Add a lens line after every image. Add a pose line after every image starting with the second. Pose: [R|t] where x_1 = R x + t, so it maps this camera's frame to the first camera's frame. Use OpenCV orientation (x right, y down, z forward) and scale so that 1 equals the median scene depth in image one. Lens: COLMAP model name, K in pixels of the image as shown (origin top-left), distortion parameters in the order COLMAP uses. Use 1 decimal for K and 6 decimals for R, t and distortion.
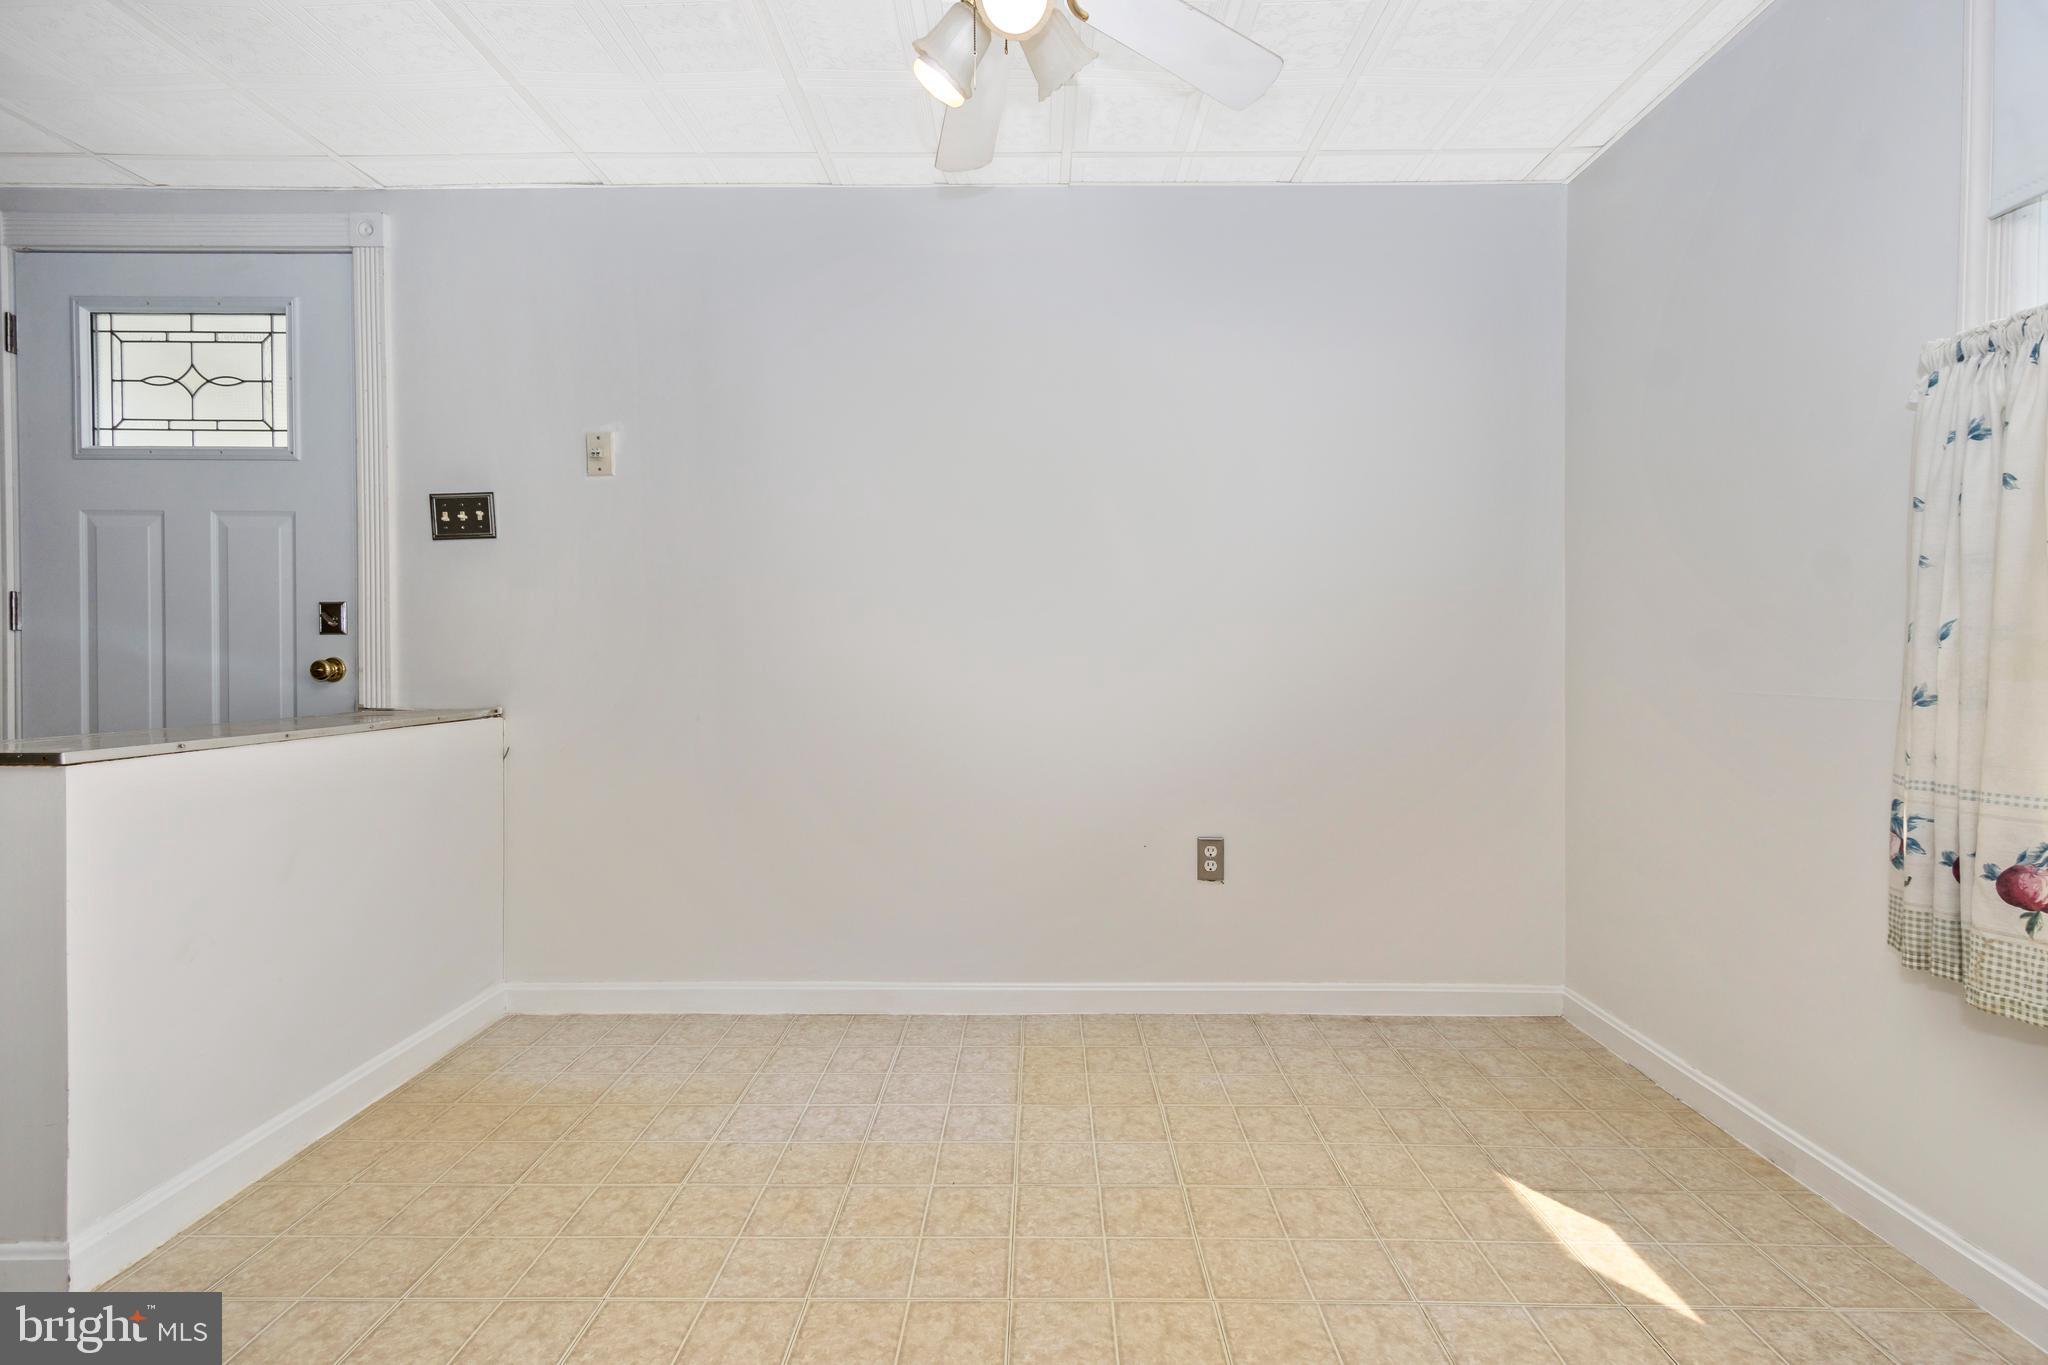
lens RADIAL K [[955.5, 0, 1048.2], [0, 955.5, 657.4], [0, 0, 1]] dist [0.000622, 0.002081]
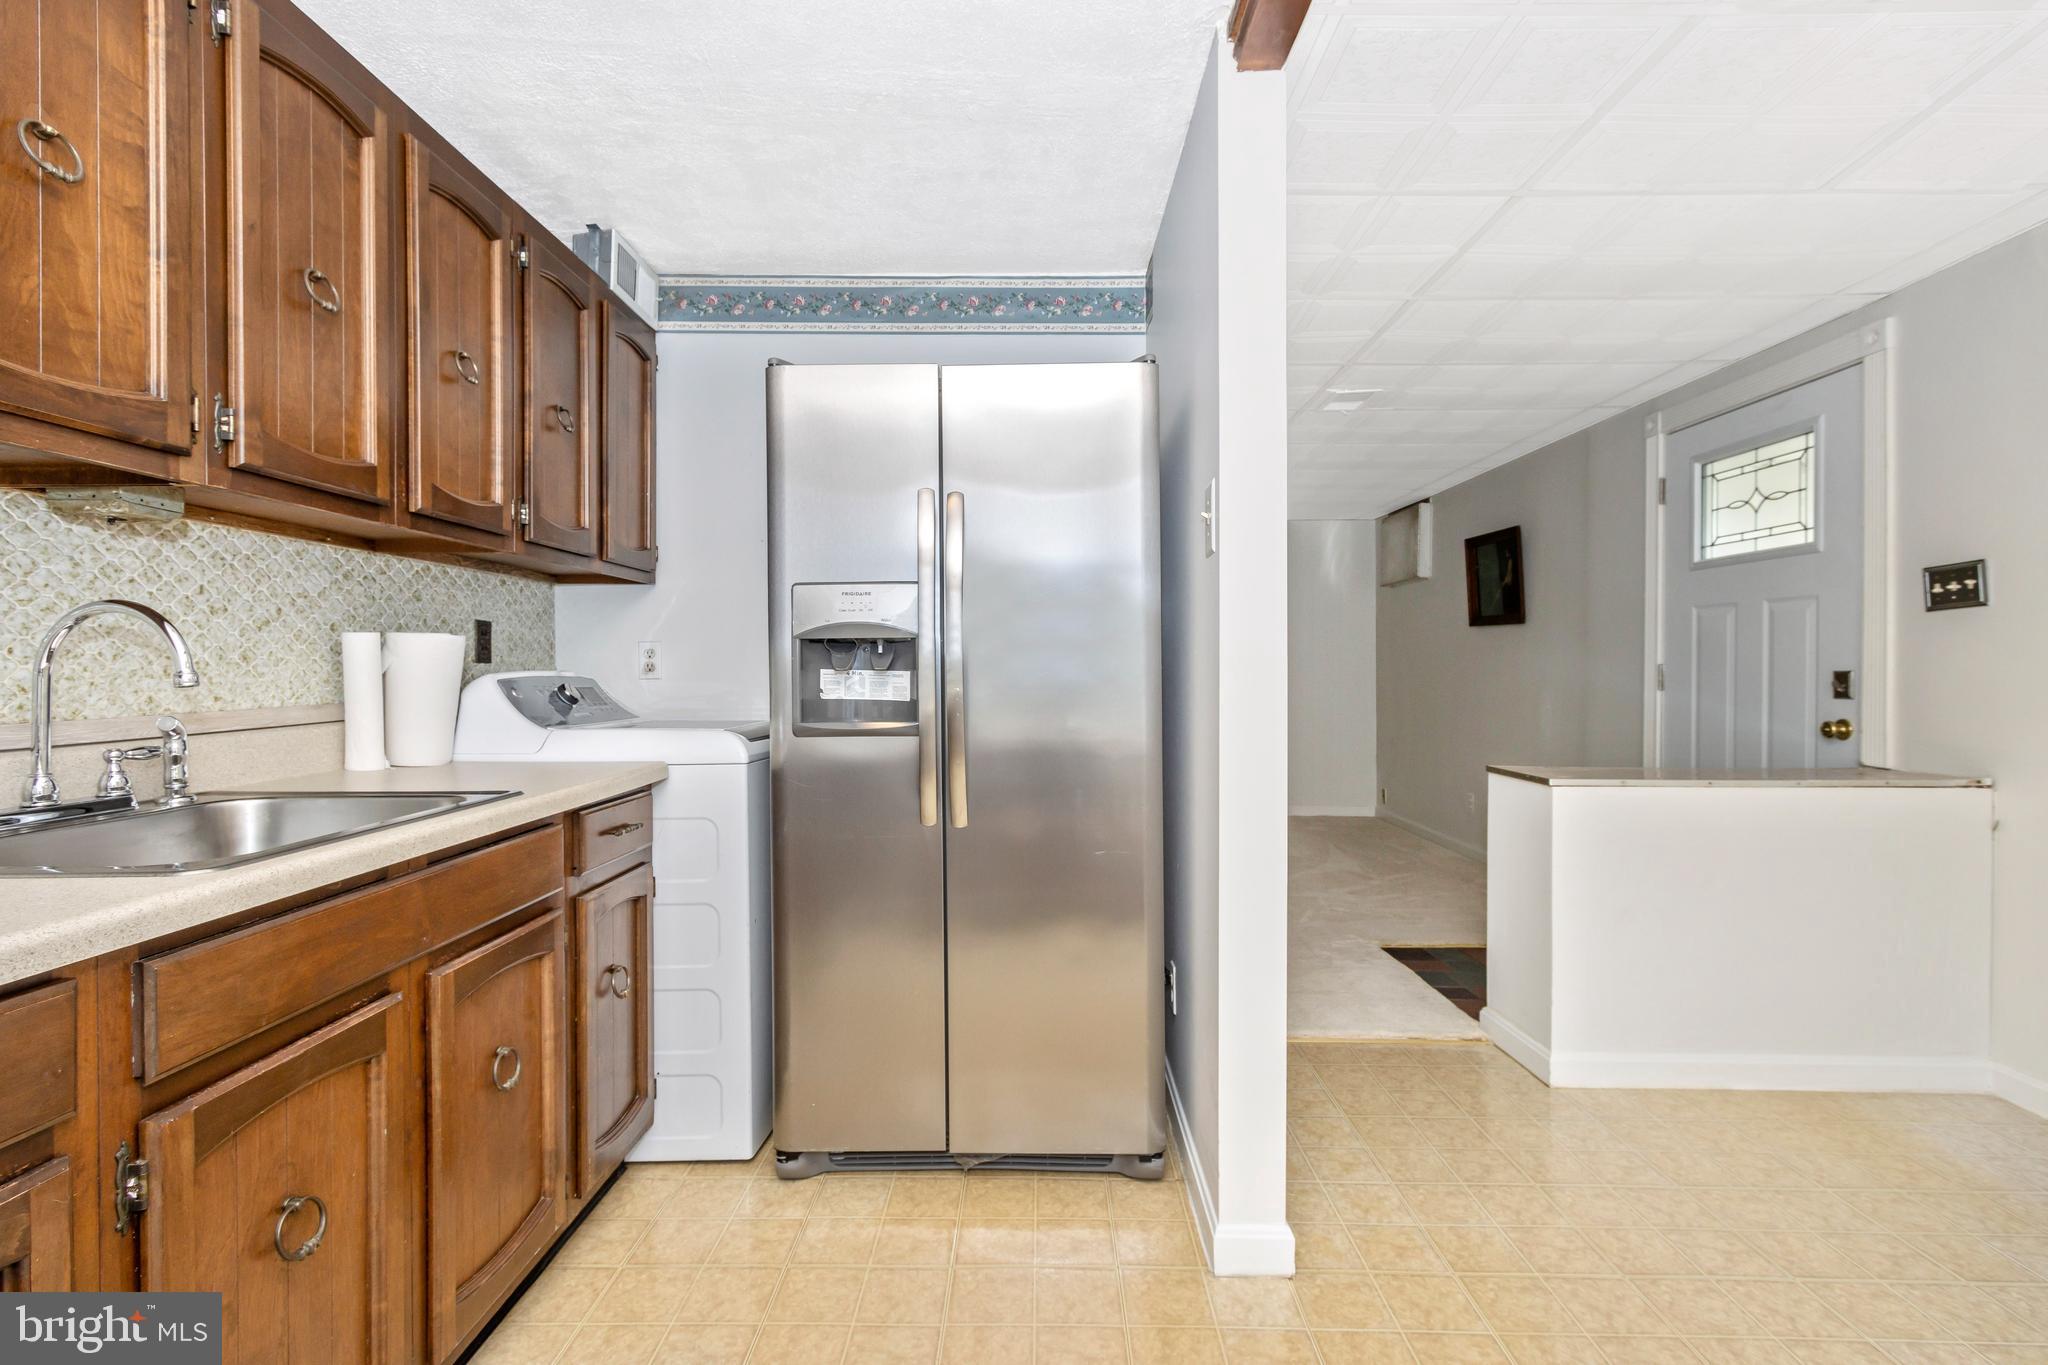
lens RADIAL K [[955.5, 0, 1000.6], [0, 955.5, 673.9], [0, 0, 1]] dist [0.000622, 0.002081]
pose [[-0.042125, 0.004973, -0.999100, 0.459692], [-0.002954, 0.999983, 0.005102, -0.058113], [0.999108, 0.003166, -0.042110, 0.030755]]
